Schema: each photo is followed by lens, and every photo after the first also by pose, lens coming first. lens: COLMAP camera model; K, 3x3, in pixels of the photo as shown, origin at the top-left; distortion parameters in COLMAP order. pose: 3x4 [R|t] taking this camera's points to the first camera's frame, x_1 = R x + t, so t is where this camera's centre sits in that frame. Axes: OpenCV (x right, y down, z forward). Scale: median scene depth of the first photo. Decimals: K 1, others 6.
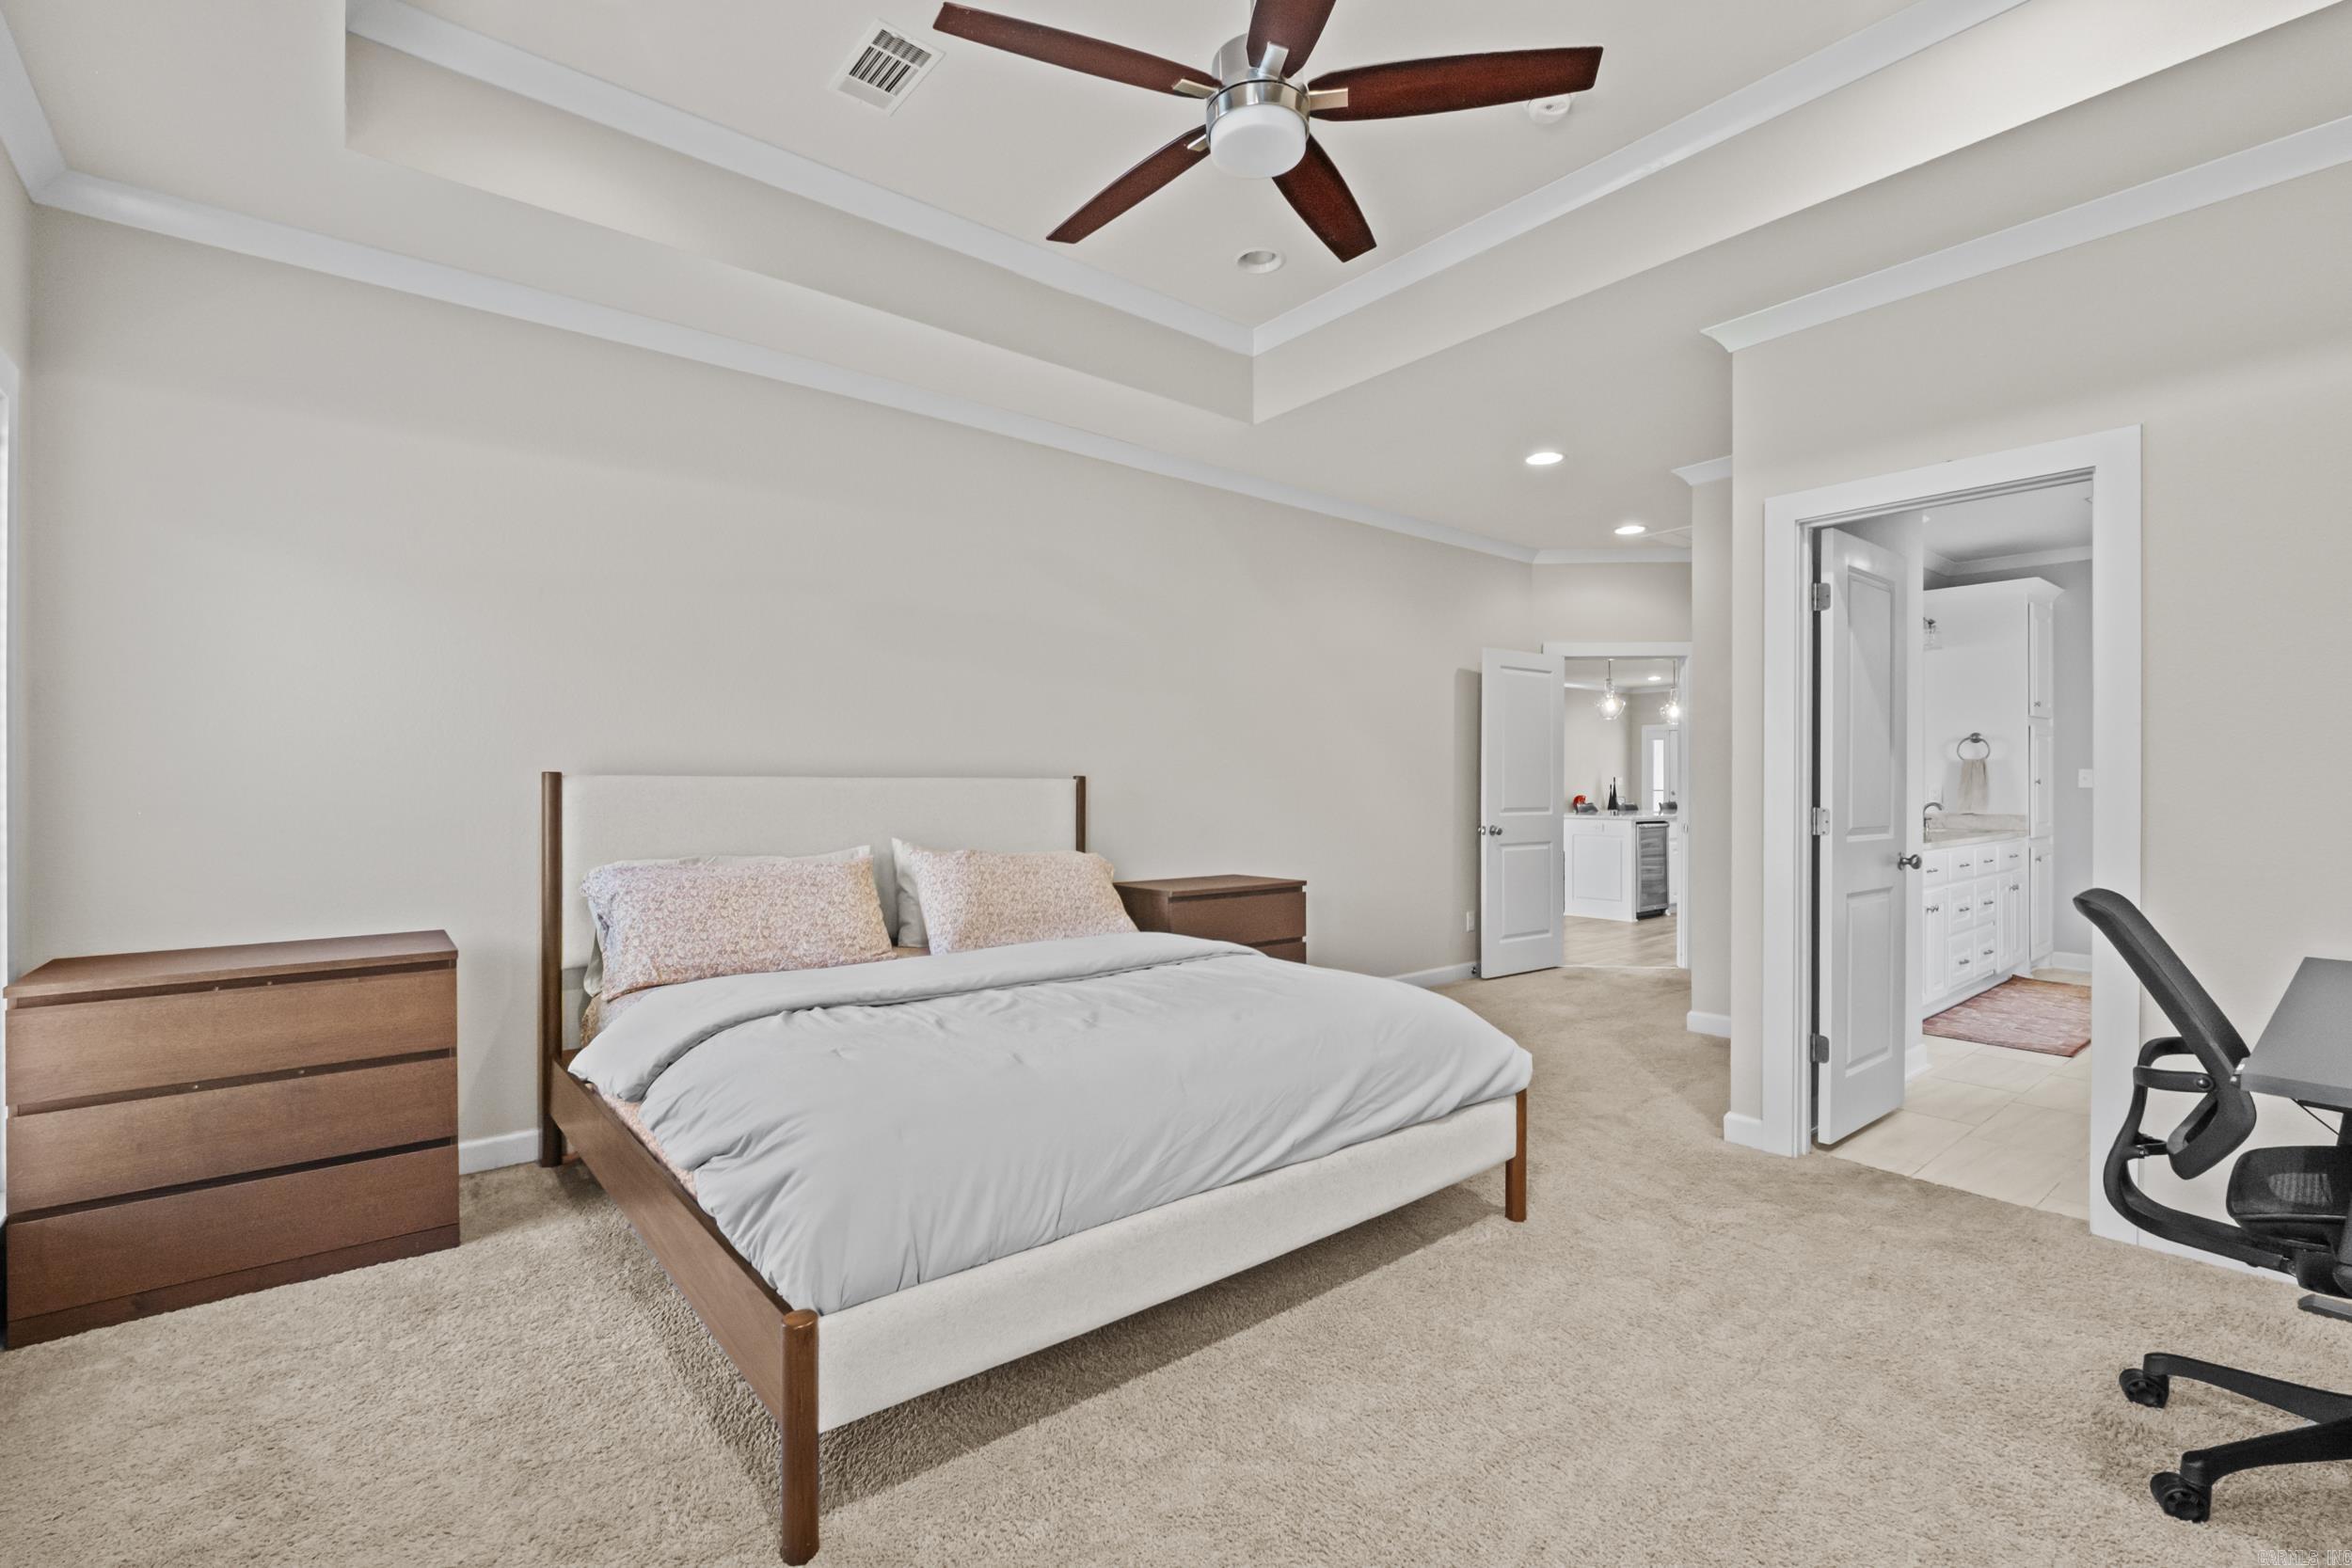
lens RADIAL K [[1021.8, 0, 1152.9], [0, 1021.8, 786.7], [0, 0, 1]] dist [-0.001514, -0.000149]
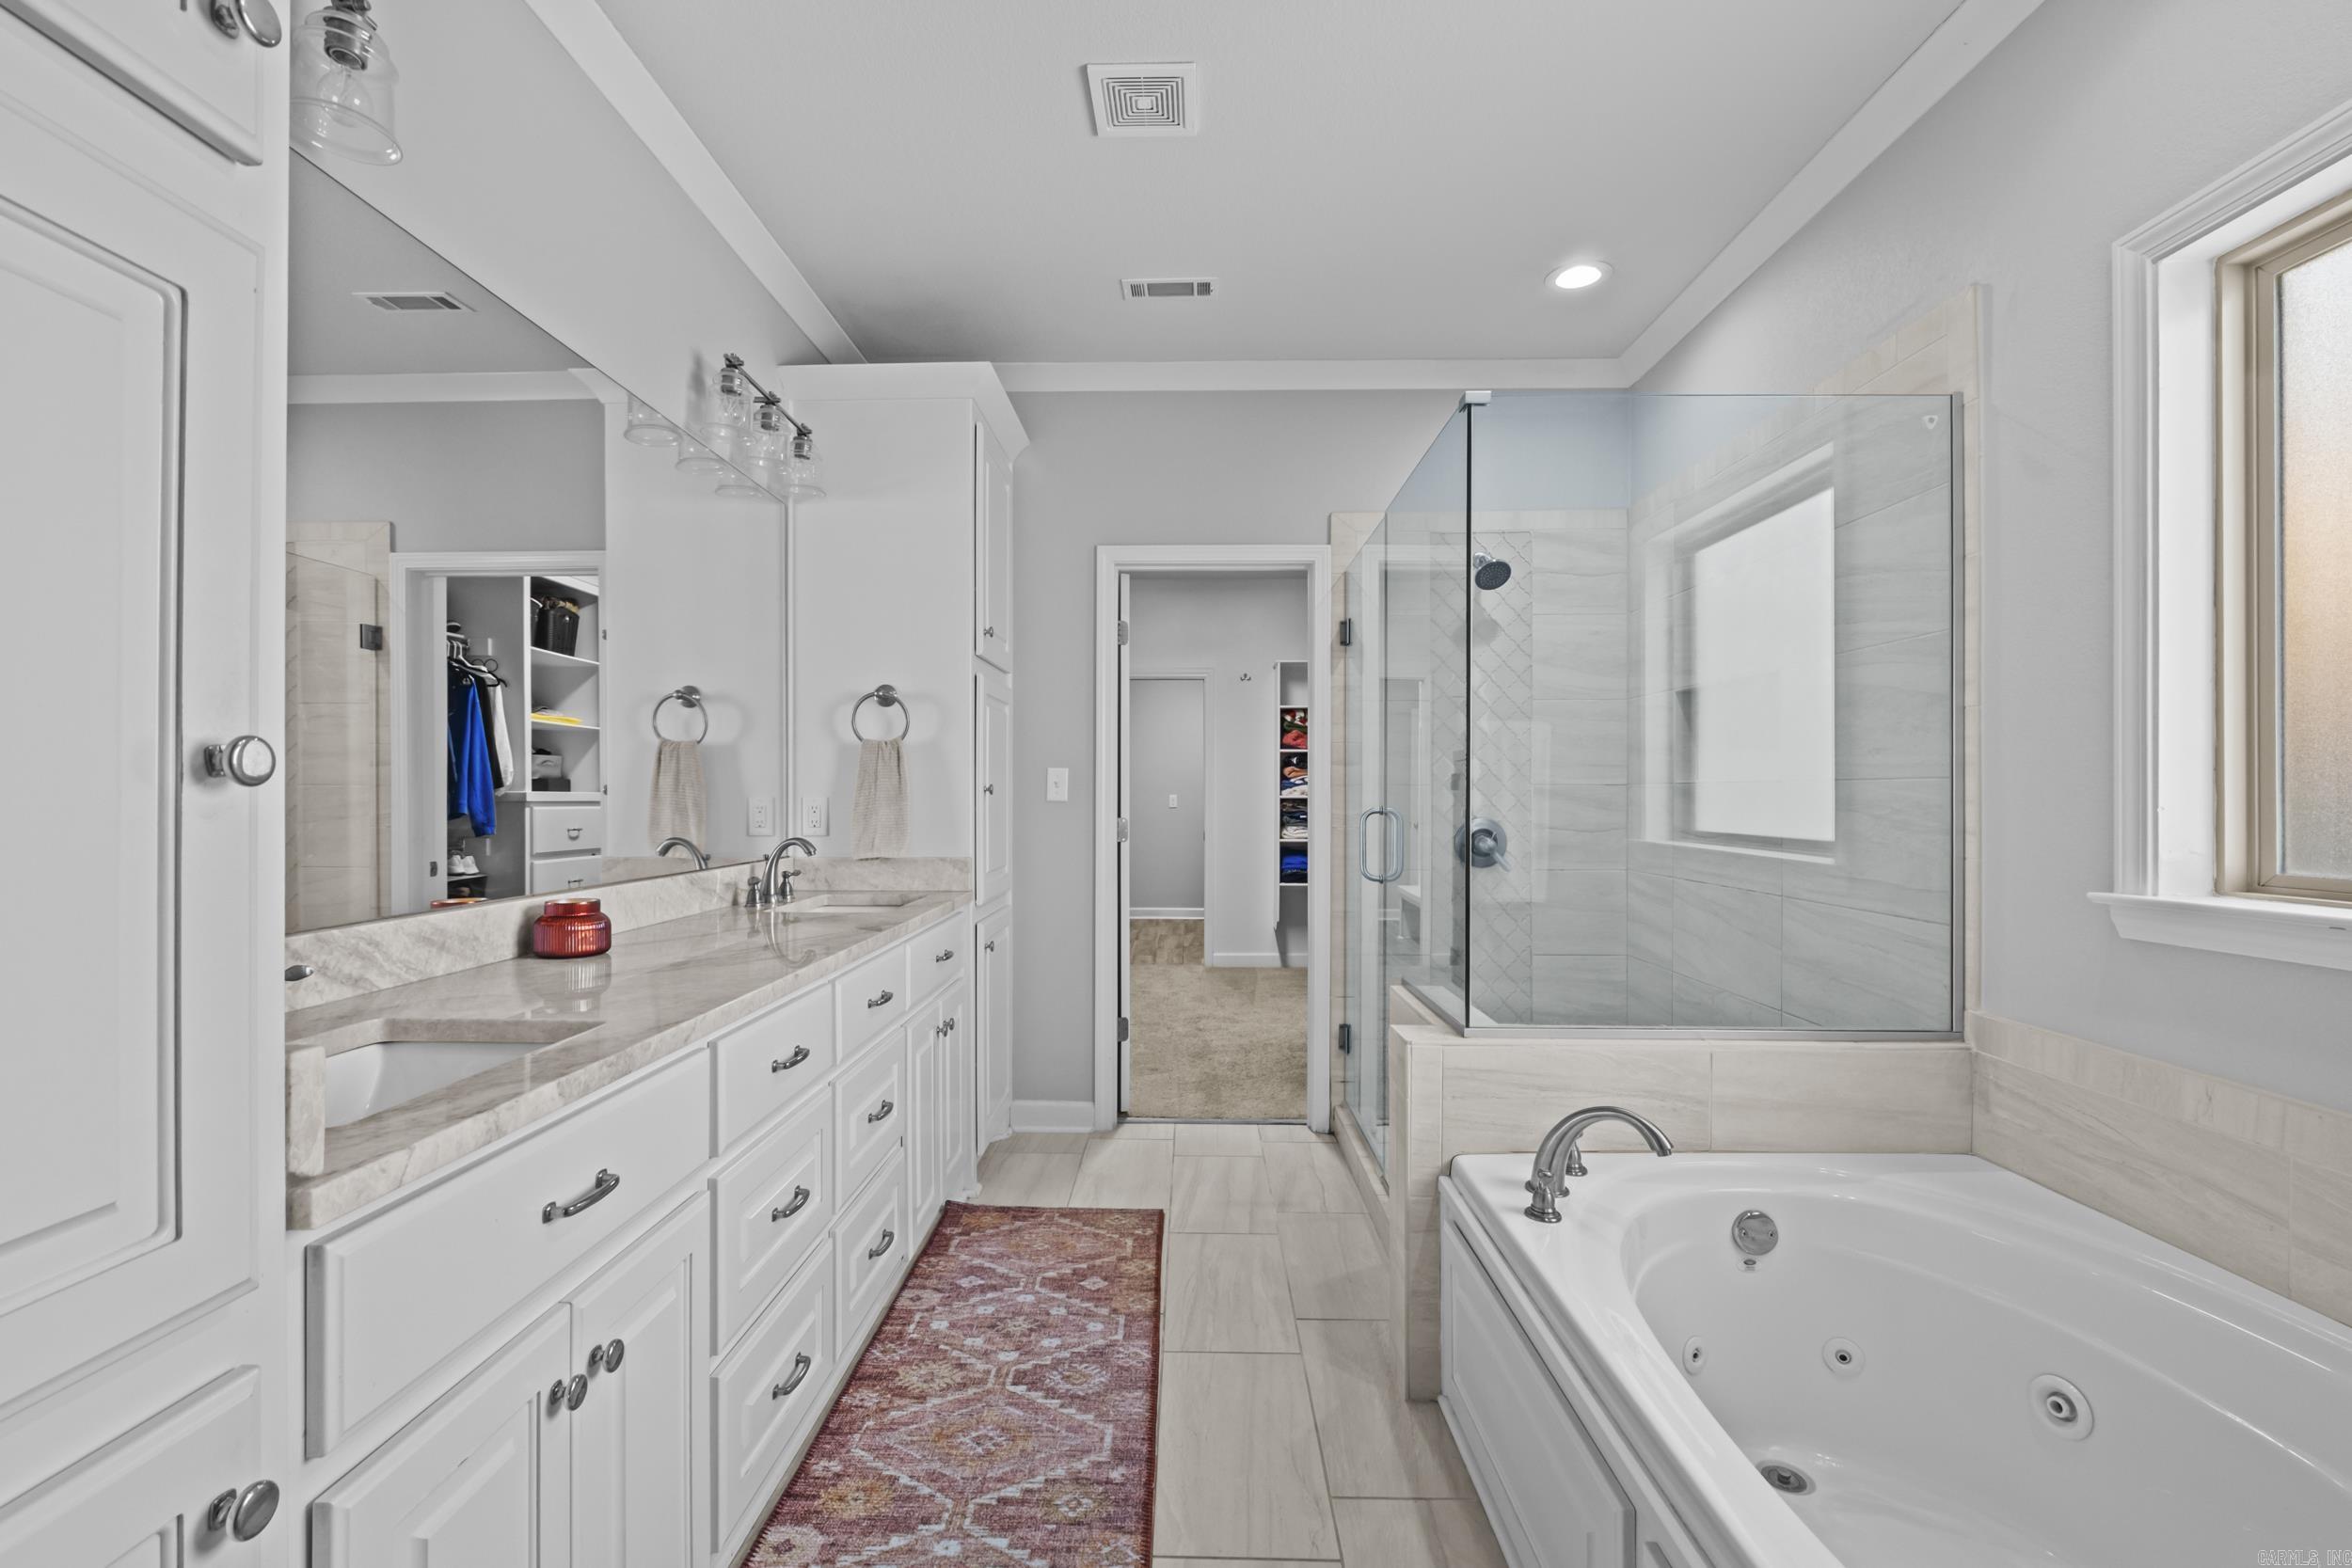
lens RADIAL K [[1021.8, 0, 1152.9], [0, 1021.8, 786.7], [0, 0, 1]] dist [-0.001514, -0.000149]
pose [[0.651932, 0.004558, 0.758264, 0.533800], [-0.000273, 0.999983, -0.005776, -0.003528], [-0.758278, 0.003559, 0.651922, 0.605960]]
